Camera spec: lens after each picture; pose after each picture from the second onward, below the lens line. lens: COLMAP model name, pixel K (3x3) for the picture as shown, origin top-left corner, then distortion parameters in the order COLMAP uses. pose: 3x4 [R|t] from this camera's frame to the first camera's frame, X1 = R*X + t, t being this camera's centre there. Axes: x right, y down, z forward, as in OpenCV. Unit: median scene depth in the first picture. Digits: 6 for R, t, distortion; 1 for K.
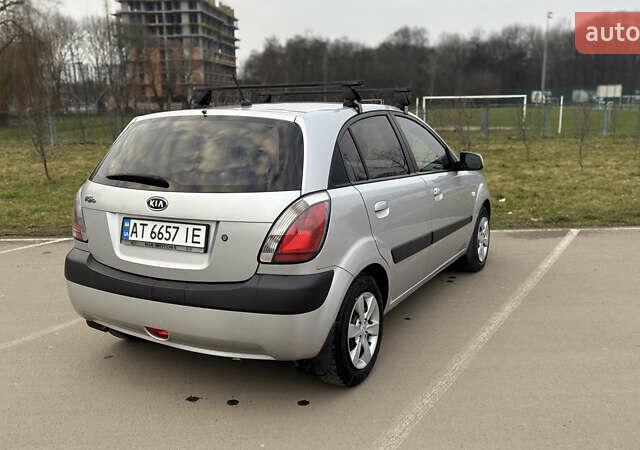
lens RADIAL K [[606.4, 0, 320.0], [0, 606.4, 225.0], [0, 0, 1]] dist [0.052189, -0.120030]
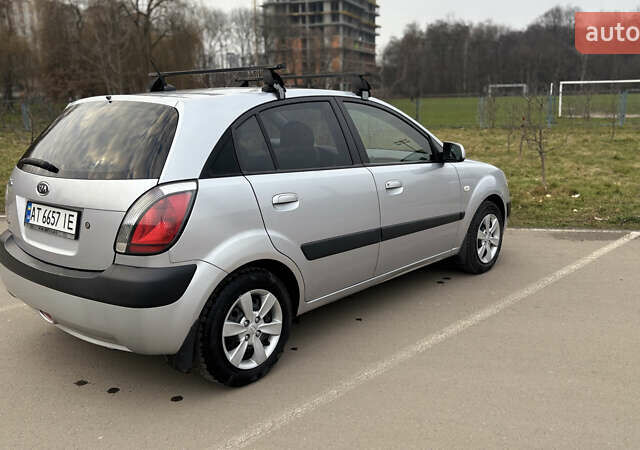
lens RADIAL K [[606.4, 0, 320.0], [0, 606.4, 225.0], [0, 0, 1]] dist [0.052189, -0.120030]
pose [[0.974006, 0.042386, -0.222522, 0.190295], [-0.037913, 0.998985, 0.024337, -0.007809], [0.223328, -0.015268, 0.974624, 0.052871]]
